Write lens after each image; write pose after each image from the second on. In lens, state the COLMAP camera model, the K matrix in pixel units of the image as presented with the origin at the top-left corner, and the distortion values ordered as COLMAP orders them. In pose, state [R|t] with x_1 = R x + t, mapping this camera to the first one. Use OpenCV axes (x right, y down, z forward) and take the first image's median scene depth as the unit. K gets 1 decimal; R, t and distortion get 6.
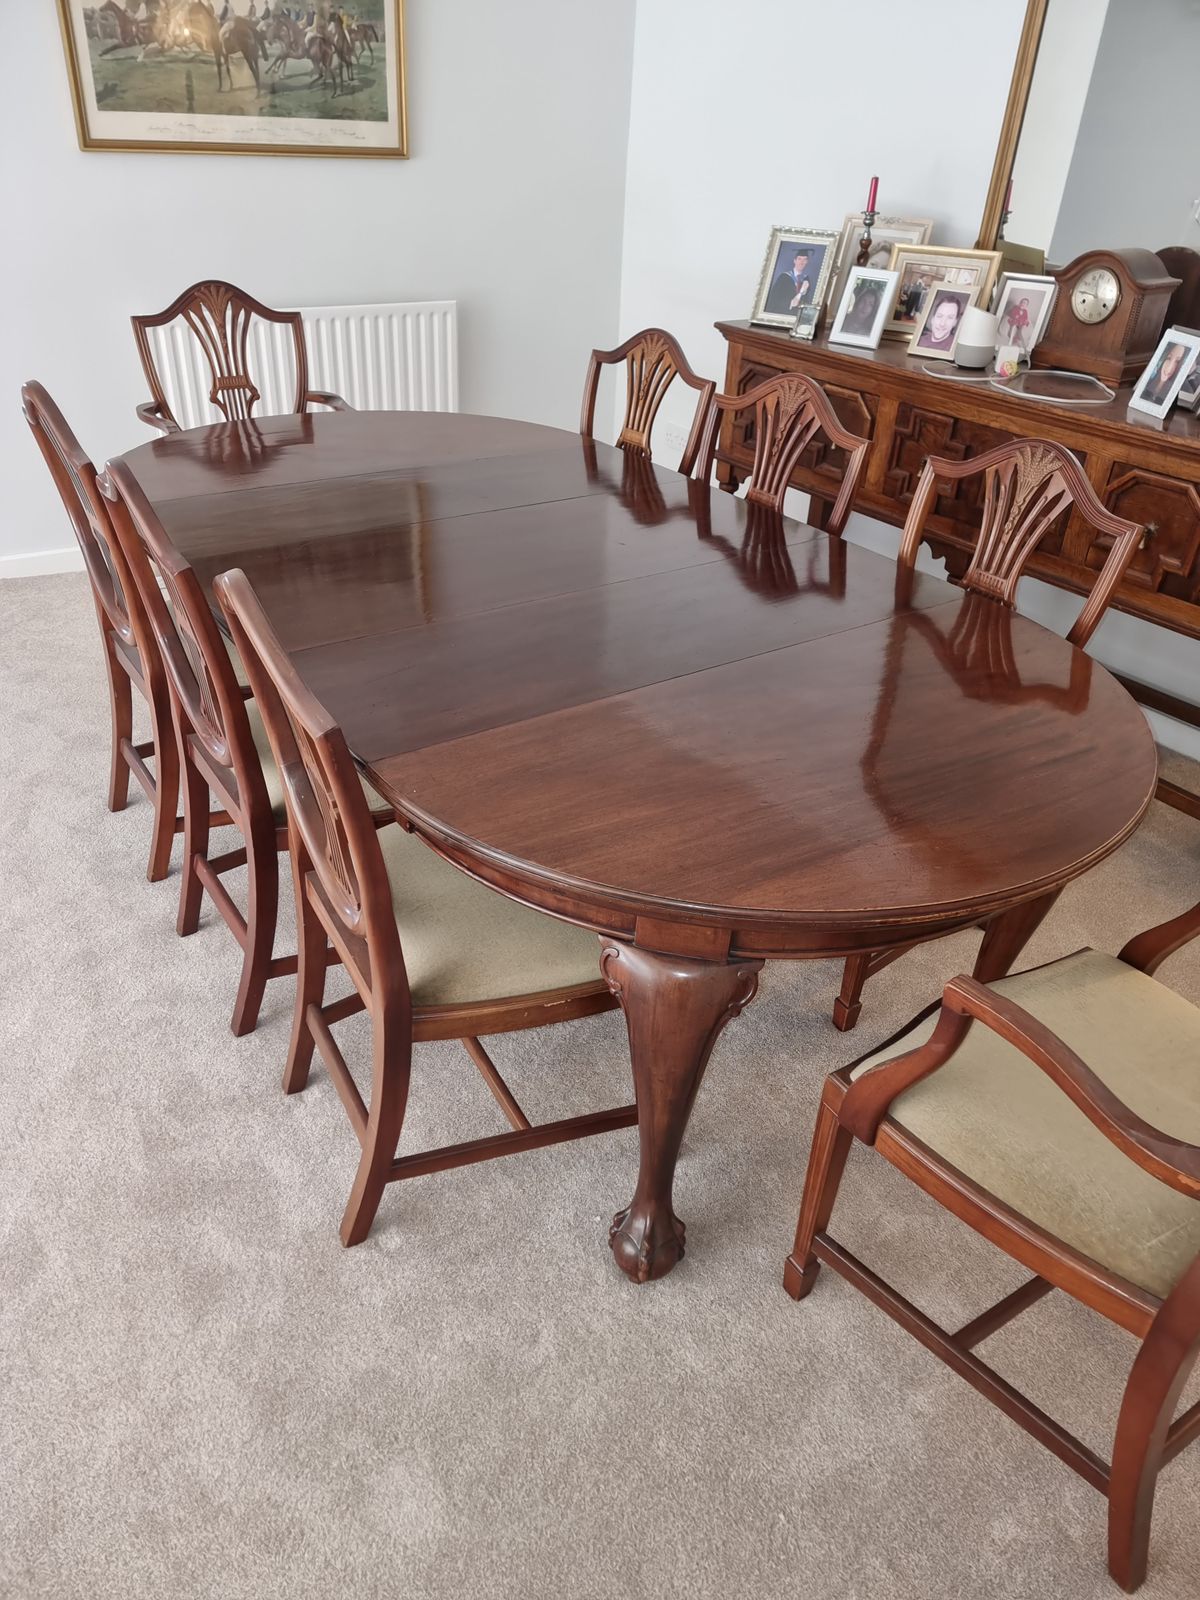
lens RADIAL K [[1103.8, 0, 592.2], [0, 1103.8, 792.8], [0, 0, 1]] dist [0.082880, -0.066701]
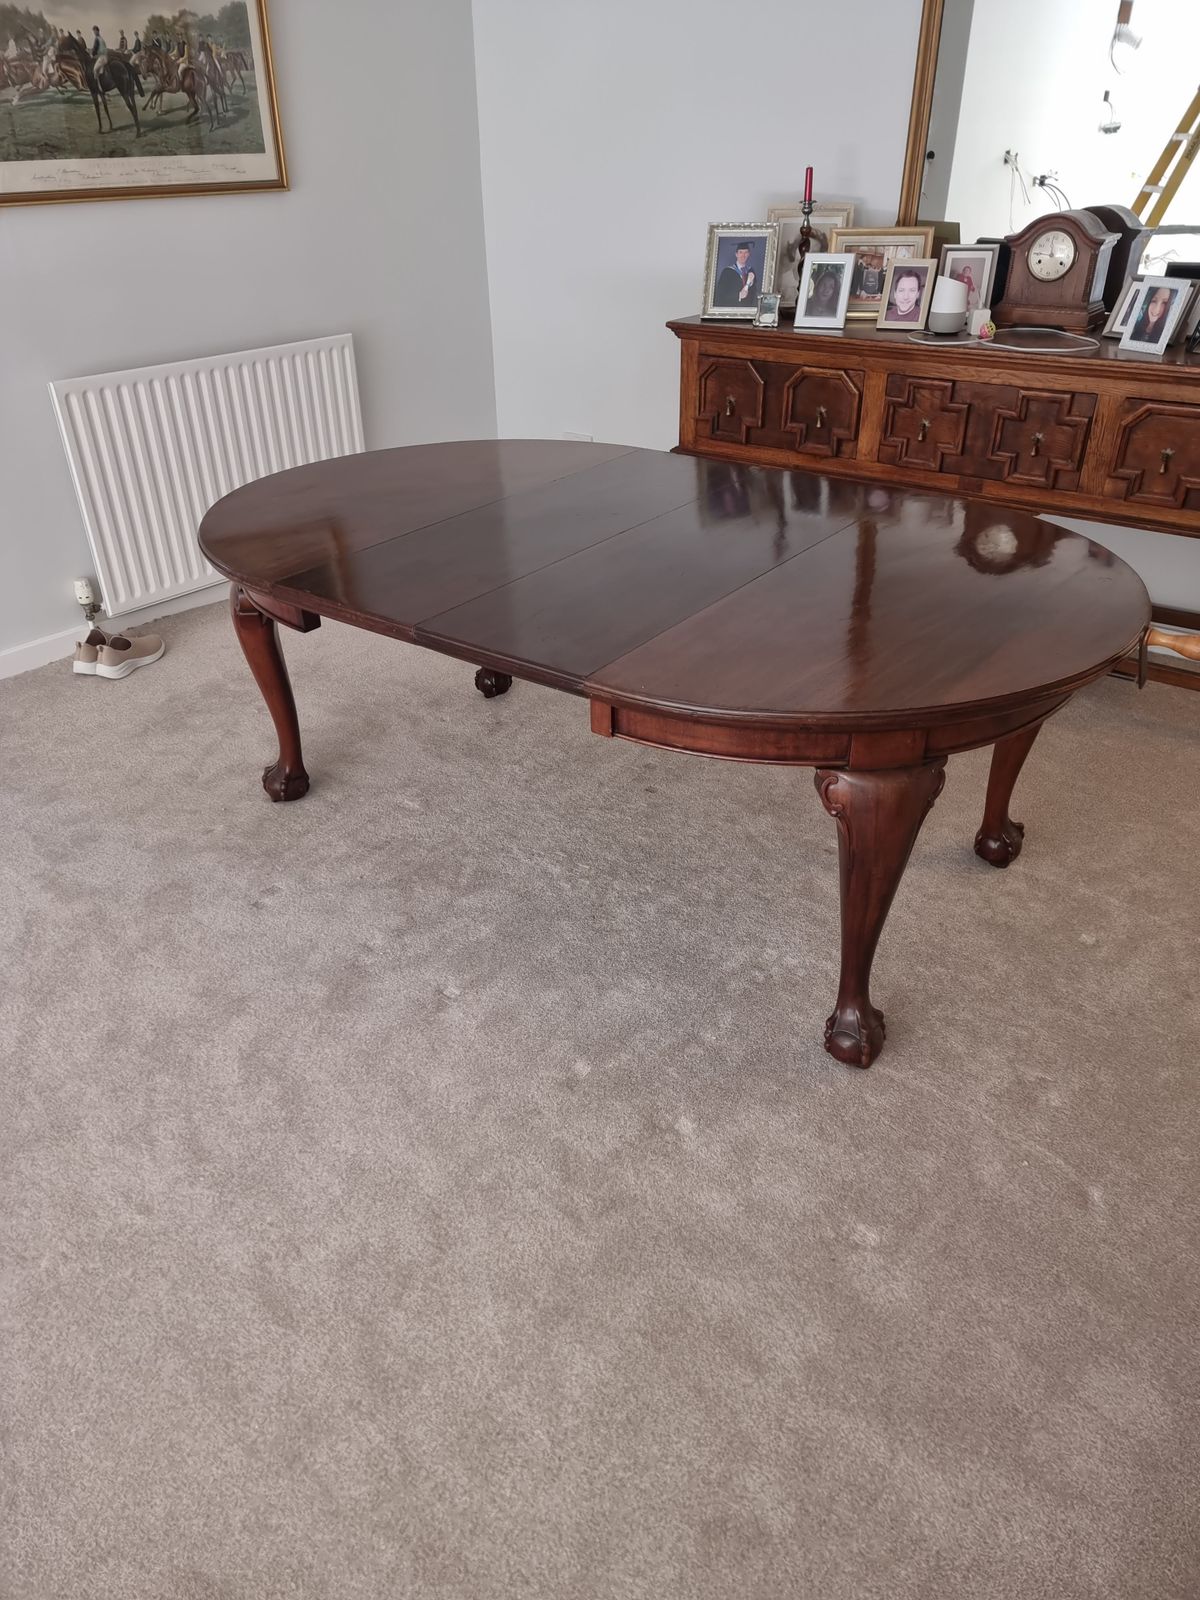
lens RADIAL K [[1103.8, 0, 591.8], [0, 1103.8, 803.8], [0, 0, 1]] dist [0.082880, -0.066701]
pose [[0.952386, -0.204347, 0.226283, -0.282426], [0.205690, 0.978454, 0.017891, -0.023637], [-0.225063, 0.029505, 0.973897, 0.035649]]
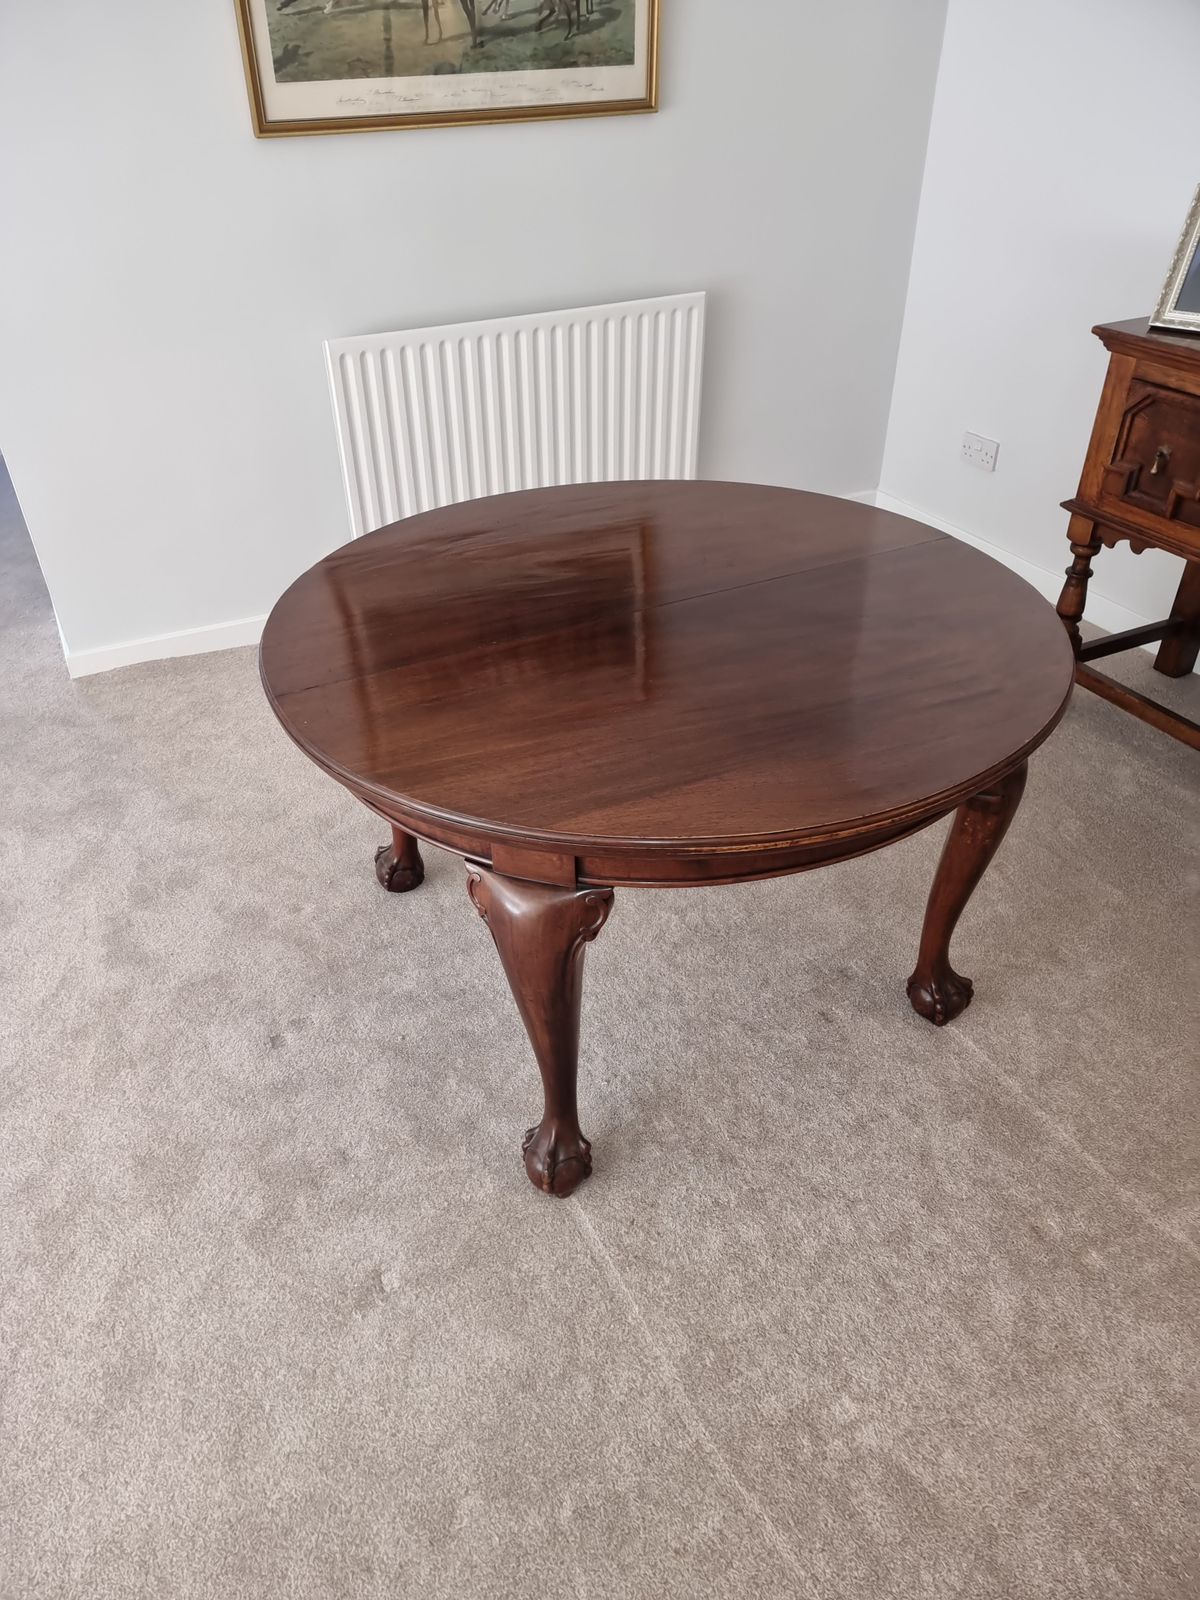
lens RADIAL K [[1103.8, 0, 573.9], [0, 1103.8, 808.9], [0, 0, 1]] dist [0.082880, -0.066701]
pose [[0.985391, 0.038546, -0.165887, -0.084922], [-0.027377, 0.997234, 0.069095, -0.162169], [0.168092, -0.063544, 0.983721, 0.234014]]
